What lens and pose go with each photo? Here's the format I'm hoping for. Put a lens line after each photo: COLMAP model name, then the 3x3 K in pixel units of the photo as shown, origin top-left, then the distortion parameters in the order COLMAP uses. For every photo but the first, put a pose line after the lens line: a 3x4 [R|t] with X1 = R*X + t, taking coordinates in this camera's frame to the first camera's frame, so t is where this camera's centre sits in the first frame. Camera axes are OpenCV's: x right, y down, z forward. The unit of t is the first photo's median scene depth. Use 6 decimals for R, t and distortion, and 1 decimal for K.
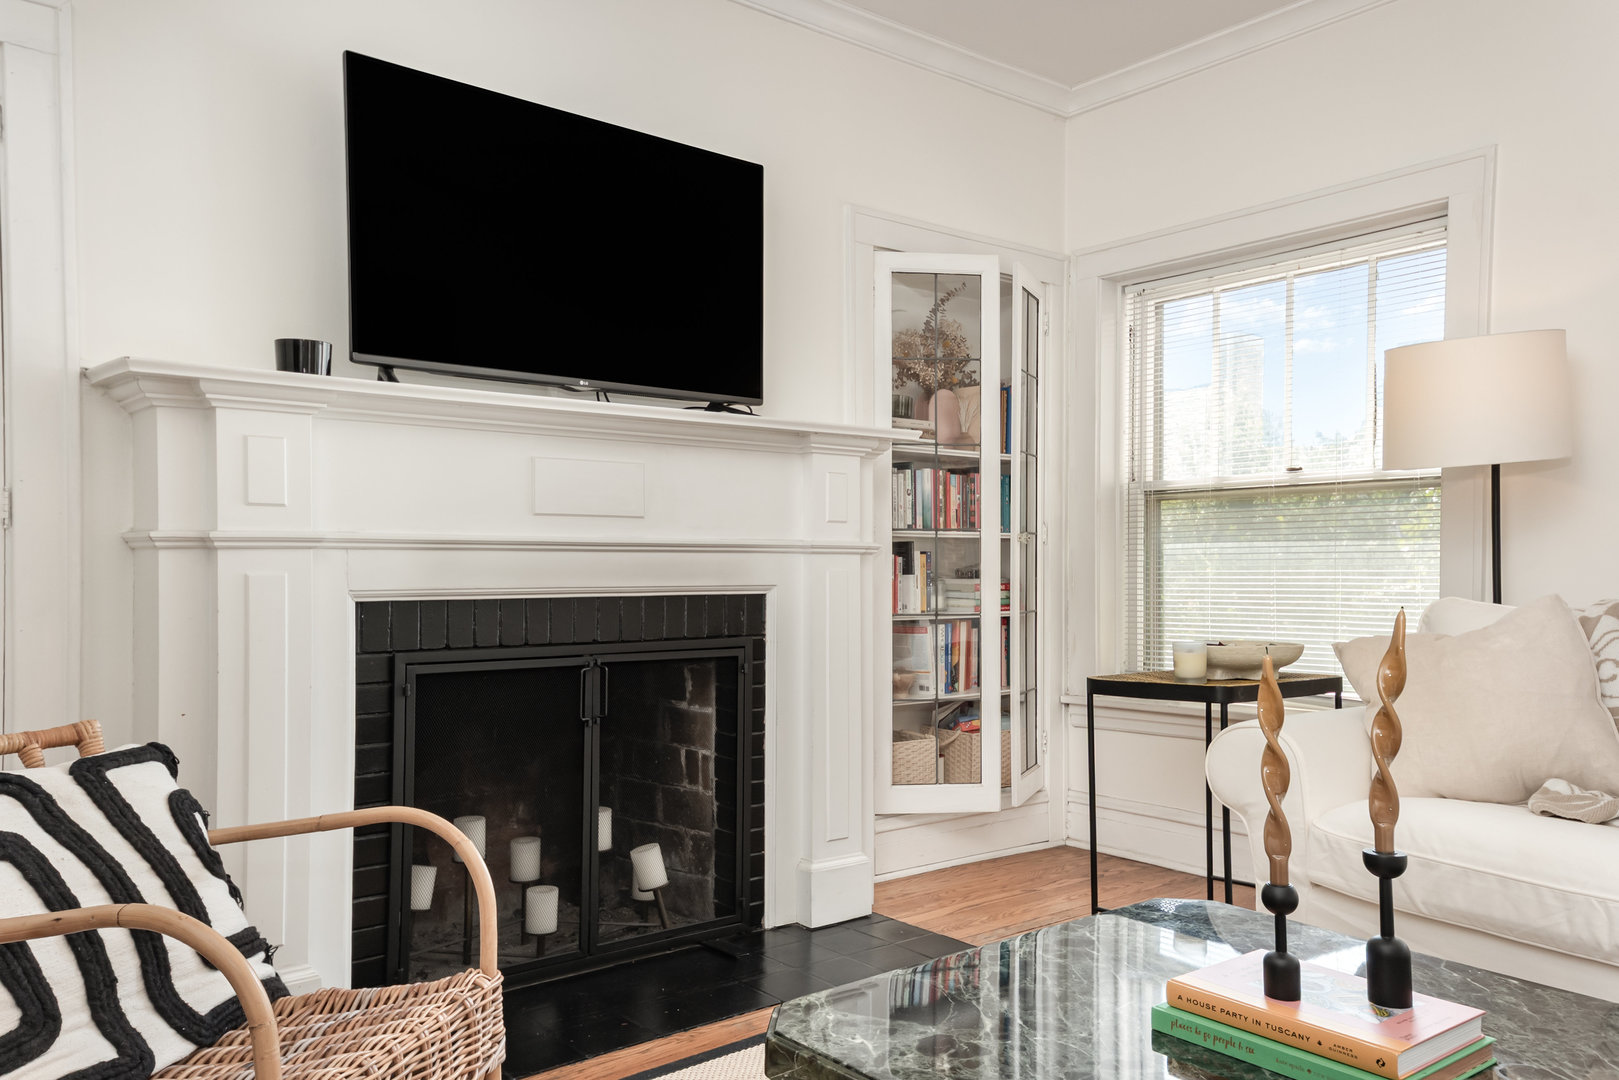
lens RADIAL K [[1286.1, 0, 812.6], [0, 1286.1, 548.7], [0, 0, 1]] dist [0.133877, -0.001770]
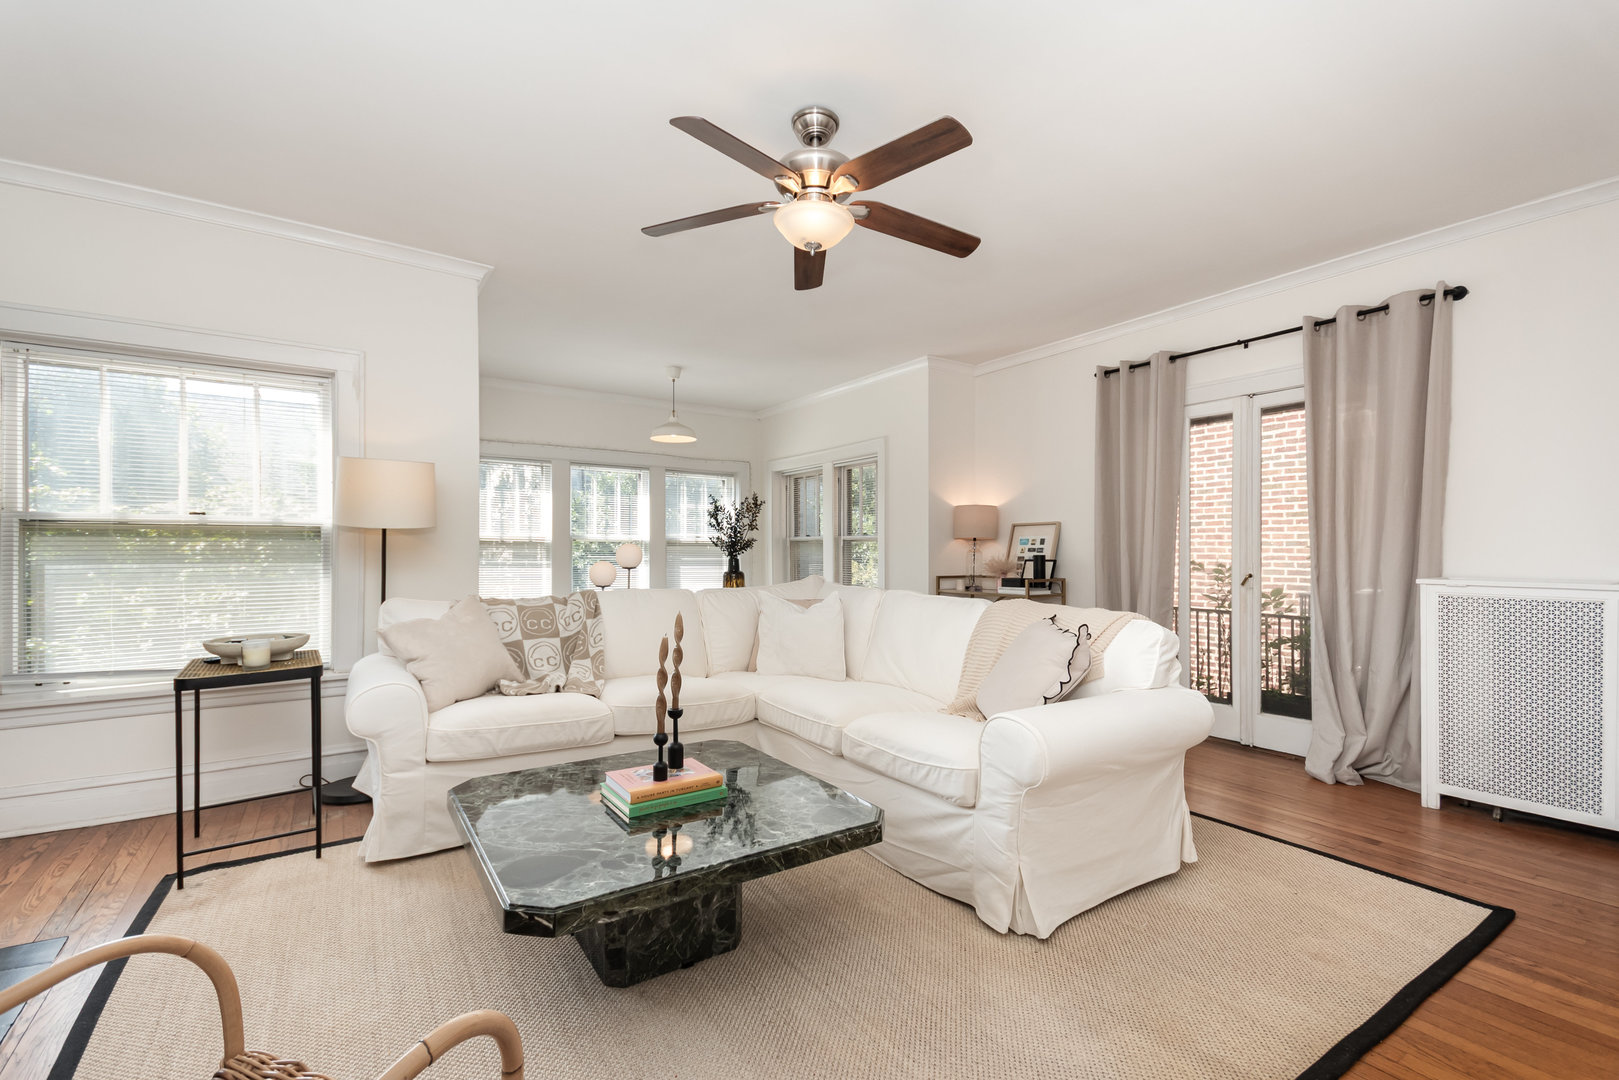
lens RADIAL K [[705.1, 0, 815.0], [0, 705.1, 542.6], [0, 0, 1]] dist [0.033258, -0.003337]
pose [[0.112466, 0.012877, 0.993572, -0.346243], [-0.014011, 0.999837, -0.011373, -0.028911], [-0.993557, -0.012642, 0.112628, 0.235453]]
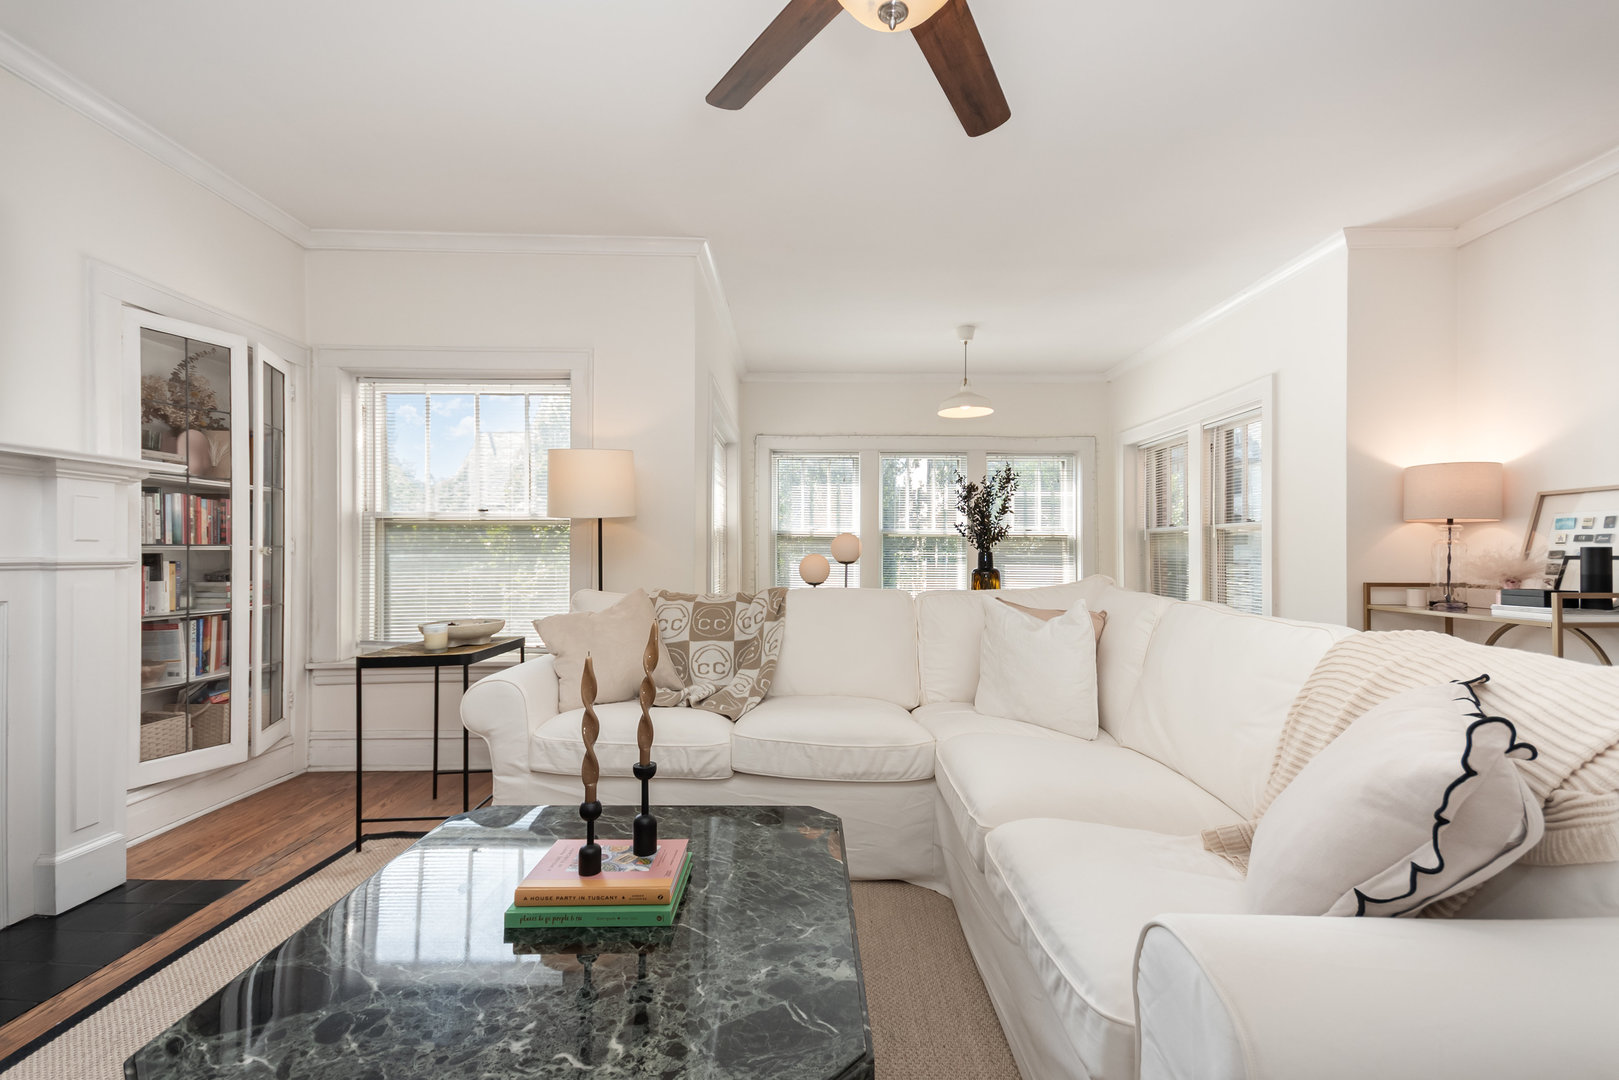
lens RADIAL K [[705.1, 0, 811.1], [0, 705.1, 543.2], [0, 0, 1]] dist [0.033258, -0.003337]
pose [[0.645449, 0.010334, 0.763734, -0.048908], [-0.010667, 0.999933, -0.004515, -0.019592], [-0.763729, -0.005233, 0.645516, 0.104527]]
